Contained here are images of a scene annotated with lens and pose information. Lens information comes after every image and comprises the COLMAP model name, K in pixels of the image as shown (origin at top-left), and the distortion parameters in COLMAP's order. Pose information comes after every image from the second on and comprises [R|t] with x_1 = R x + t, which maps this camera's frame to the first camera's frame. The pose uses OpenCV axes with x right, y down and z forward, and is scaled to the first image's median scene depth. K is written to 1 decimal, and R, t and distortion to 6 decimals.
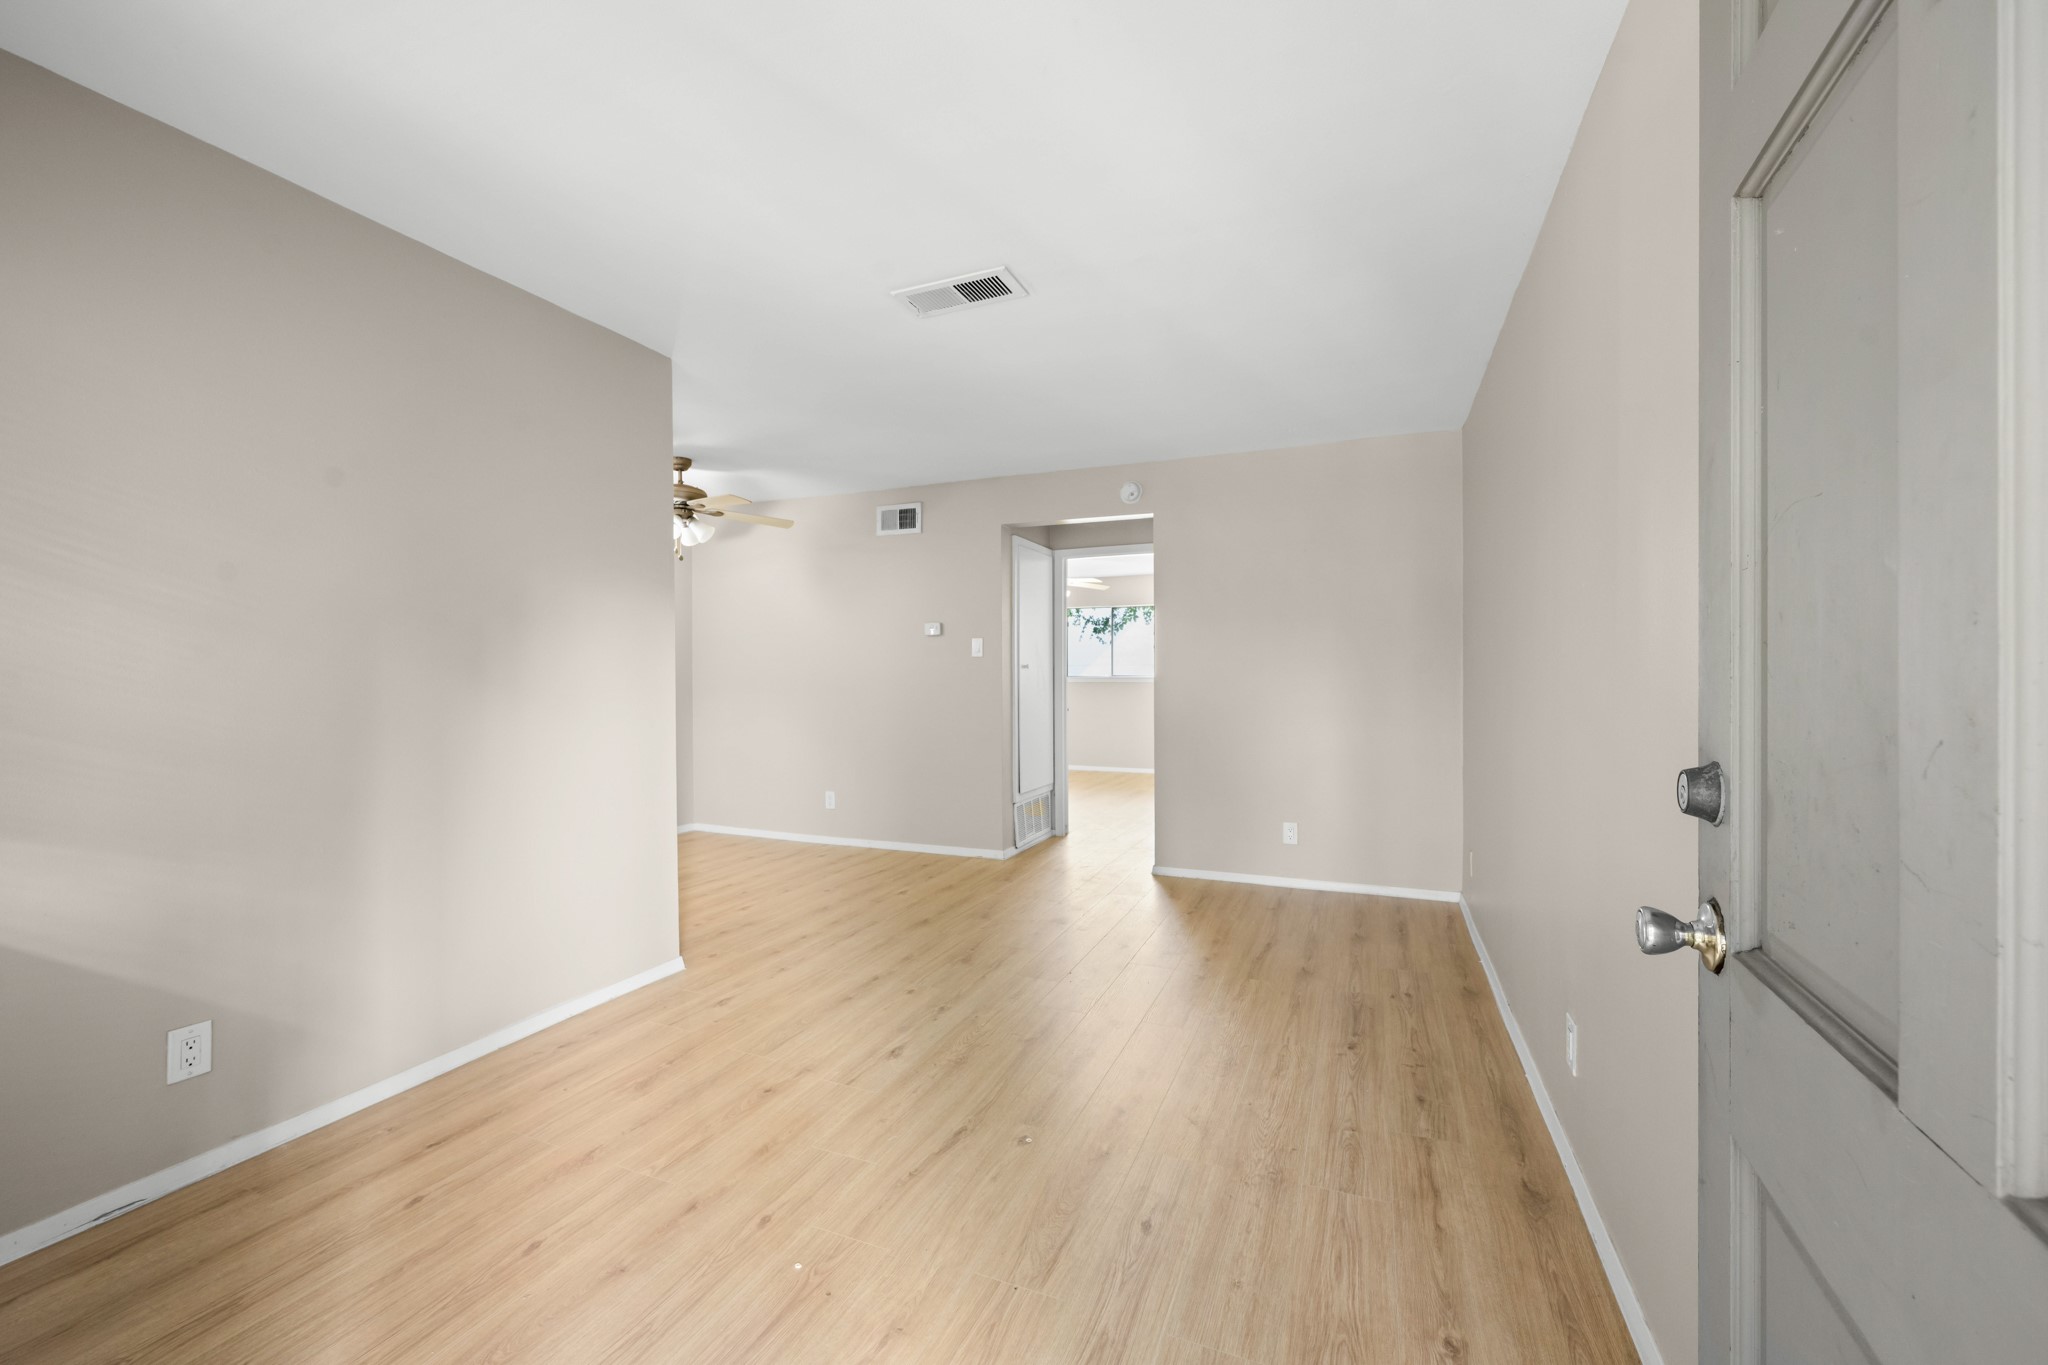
lens RADIAL K [[813.2, 0, 1026.9], [0, 813.2, 686.1], [0, 0, 1]] dist [0.000476, -0.000158]
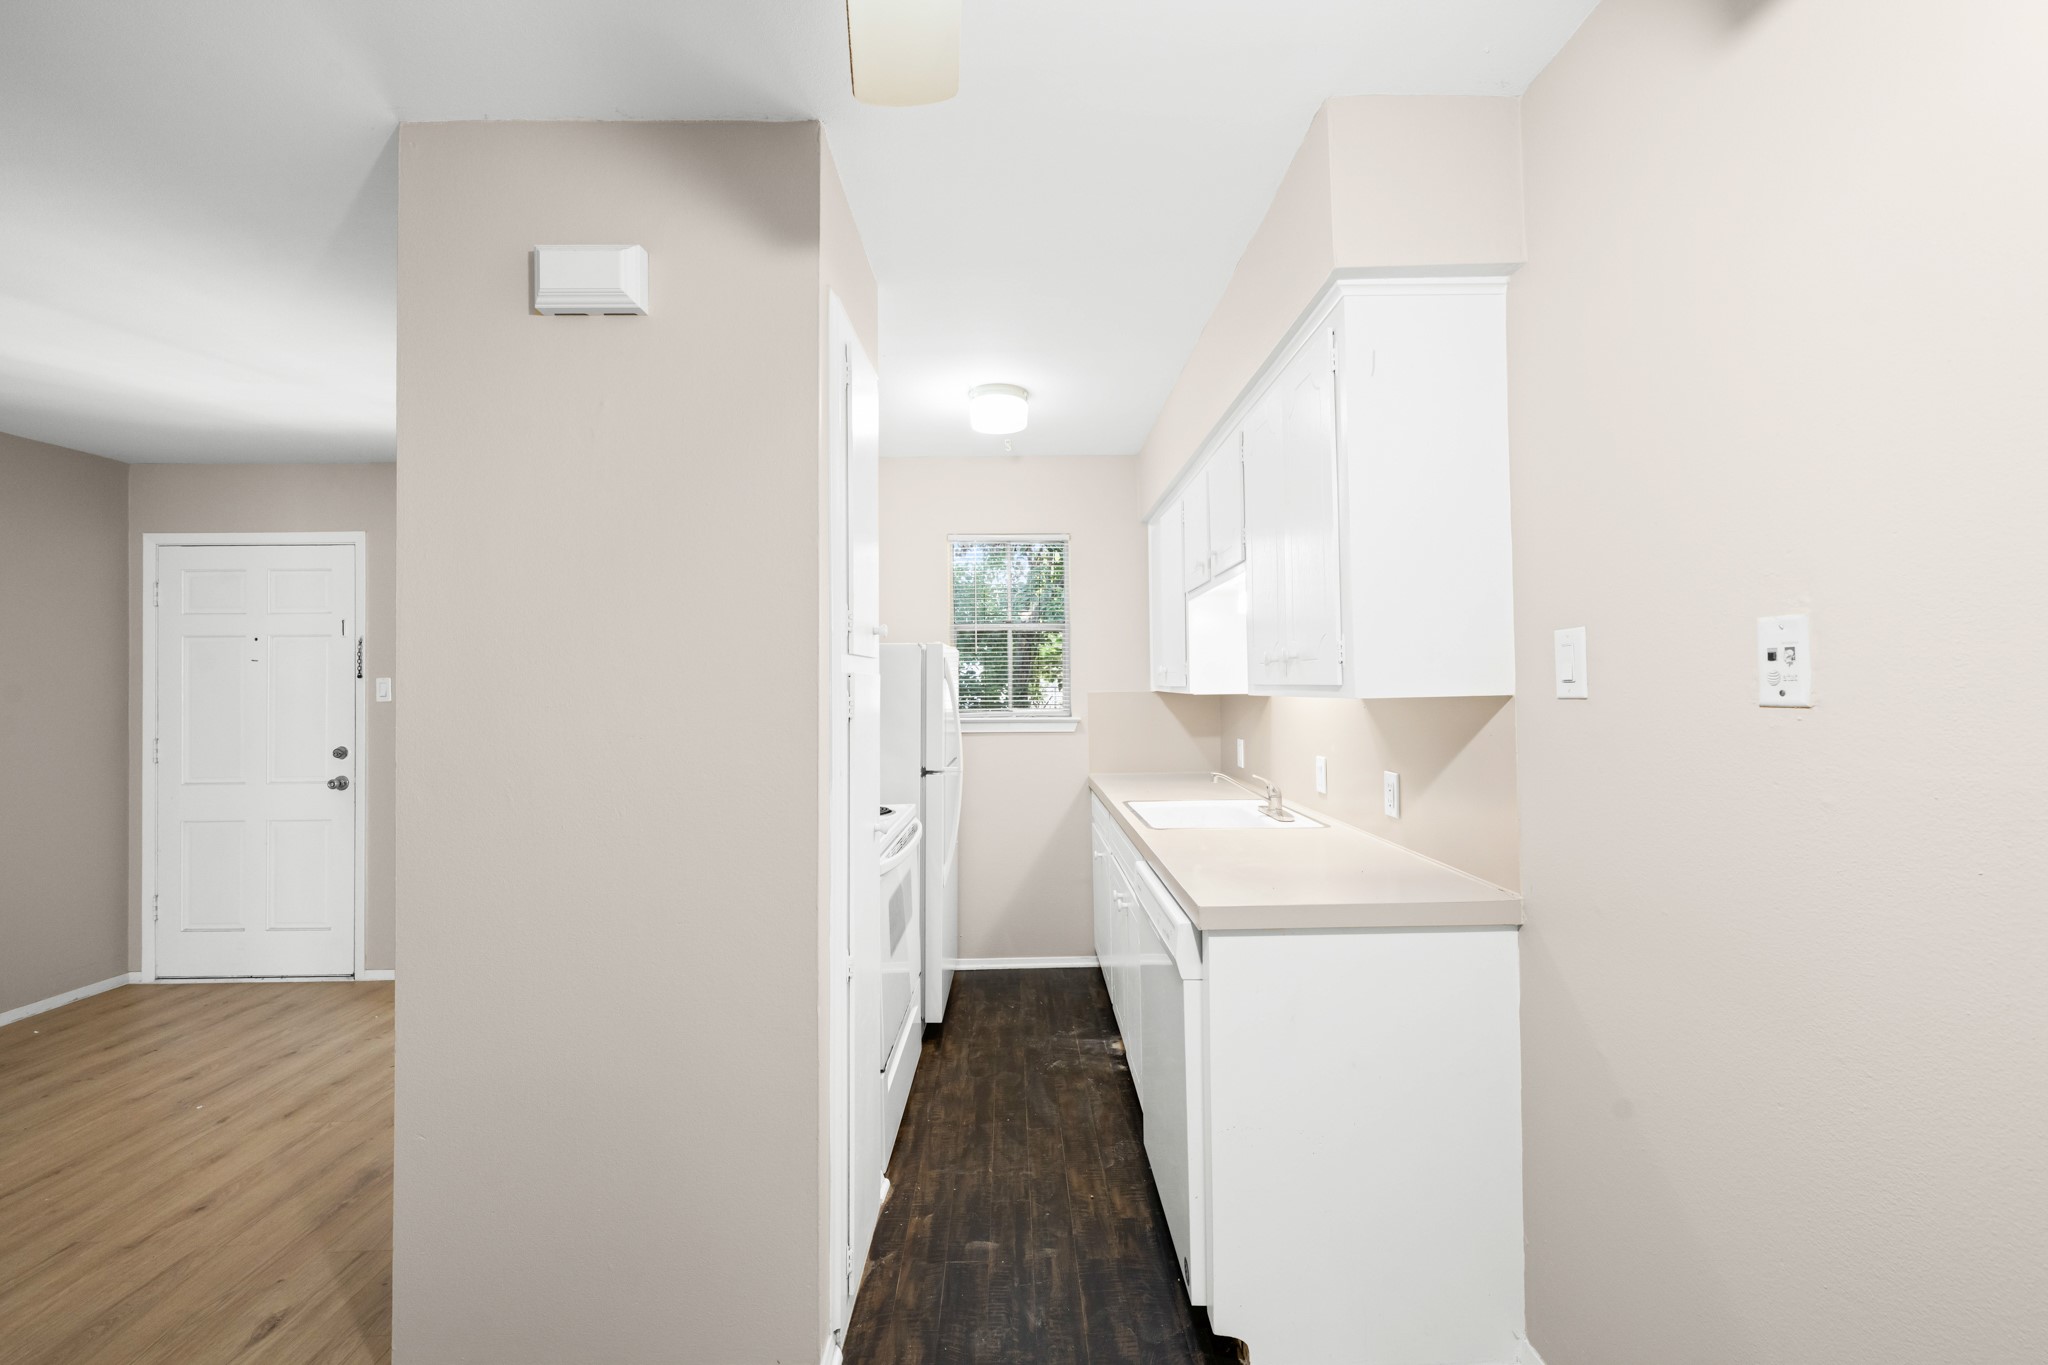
lens RADIAL K [[828.5, 0, 1032.5], [0, 828.5, 674.4], [0, 0, 1]] dist [0.000791, 0.000297]
pose [[-0.919246, 0.009457, -0.393569, -0.561298], [0.009657, 0.999952, 0.001471, -0.067859], [0.393564, -0.002448, -0.919294, 1.530310]]
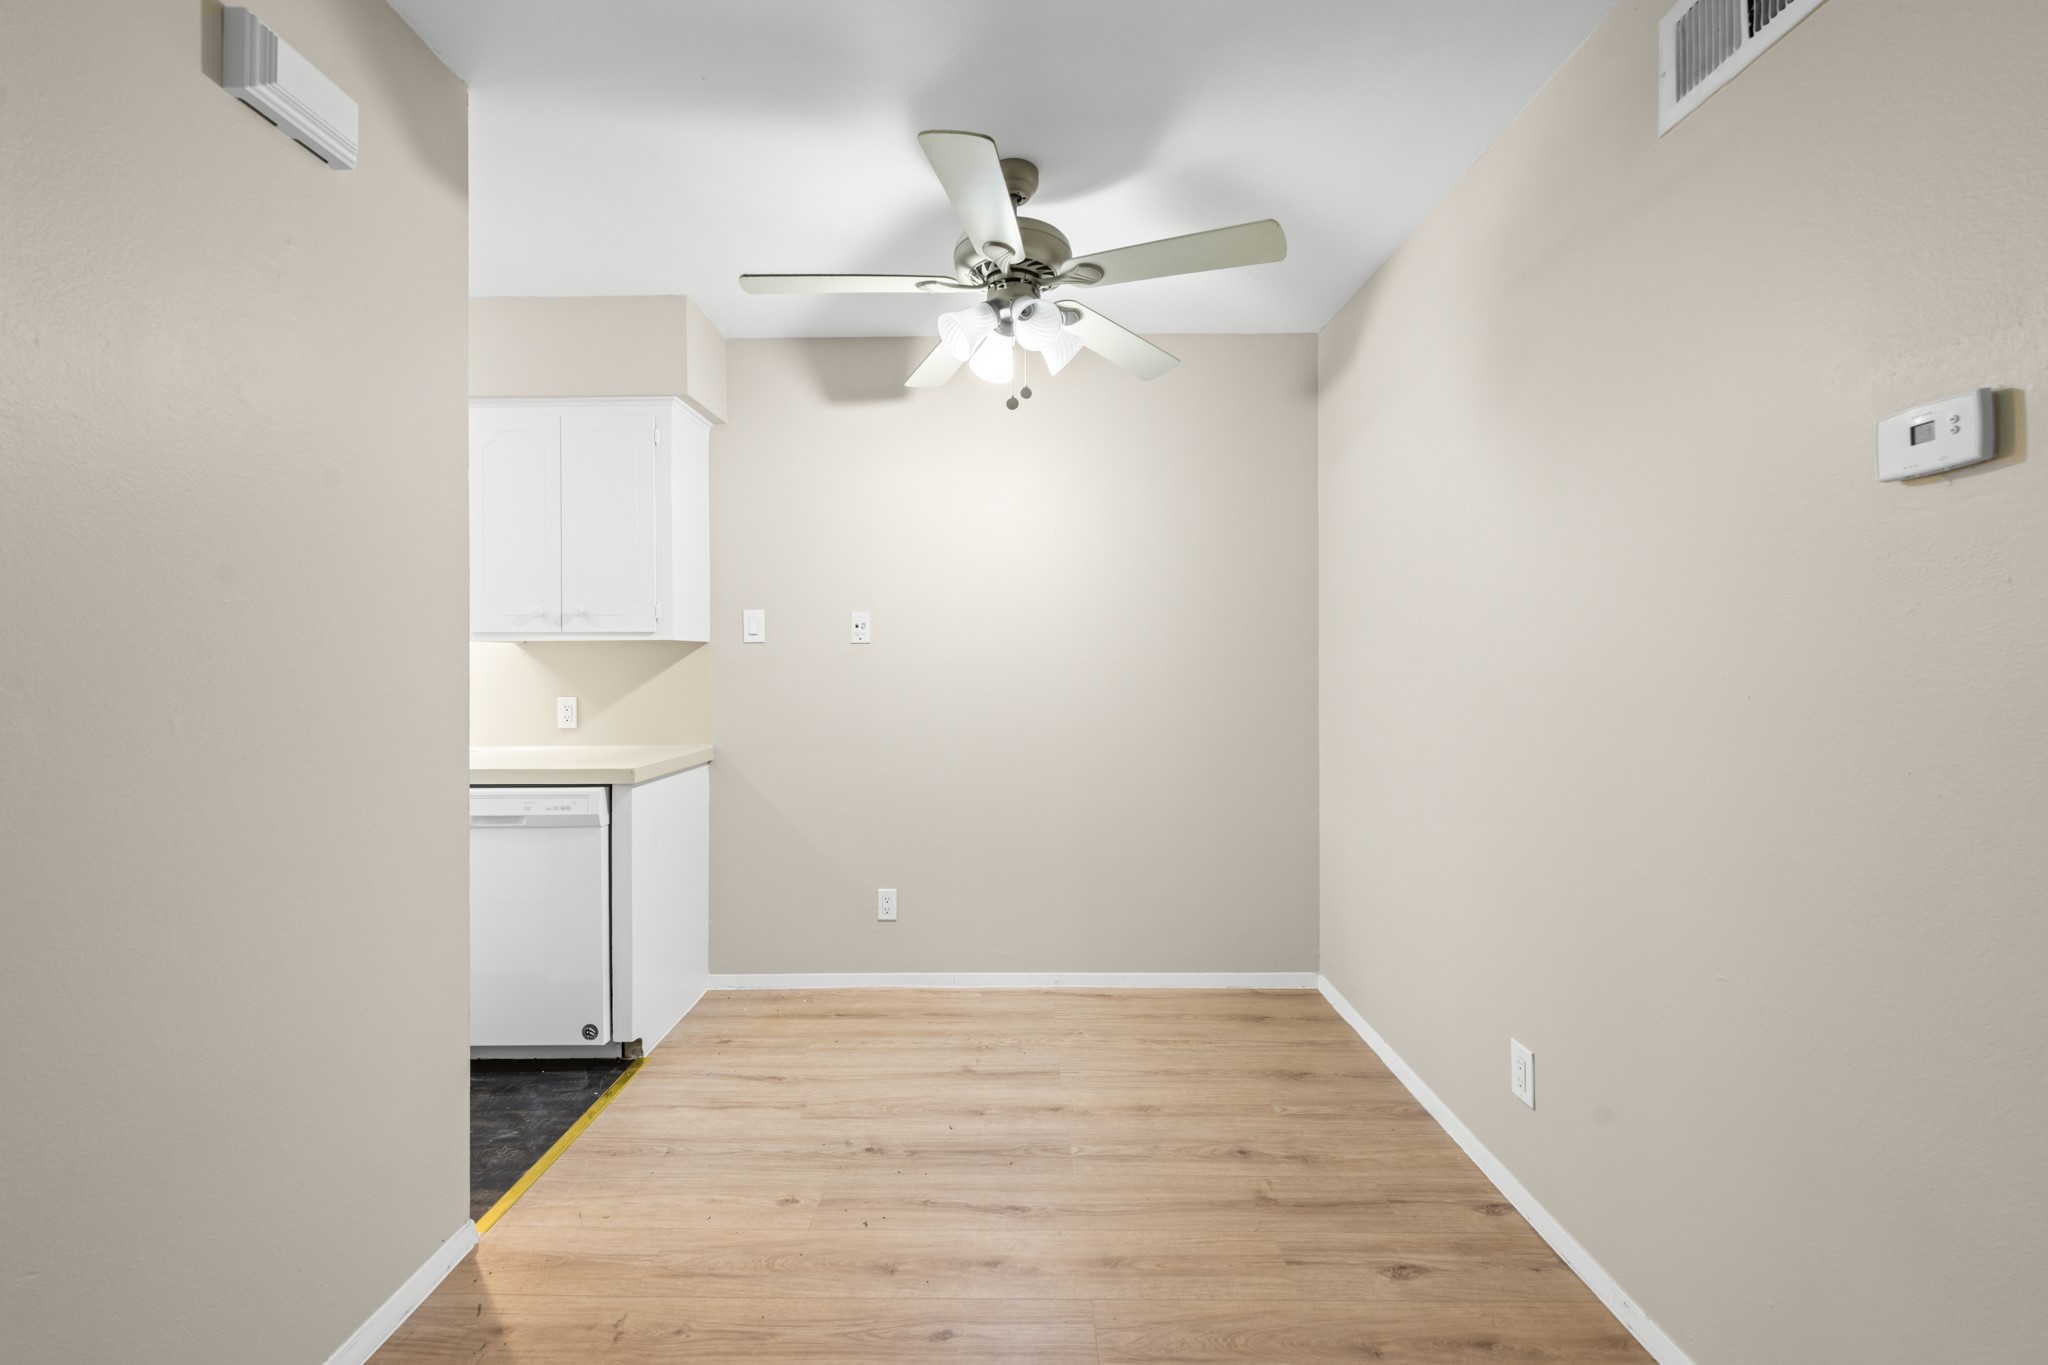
lens RADIAL K [[821.5, 0, 1013.5], [0, 821.5, 671.1], [0, 0, 1]] dist [-0.001539, -0.000306]
pose [[0.373428, 0.005779, -0.927641, -0.034458], [-0.010387, 0.999944, 0.002048, -0.025803], [0.927601, 0.008870, 0.373467, 1.174578]]
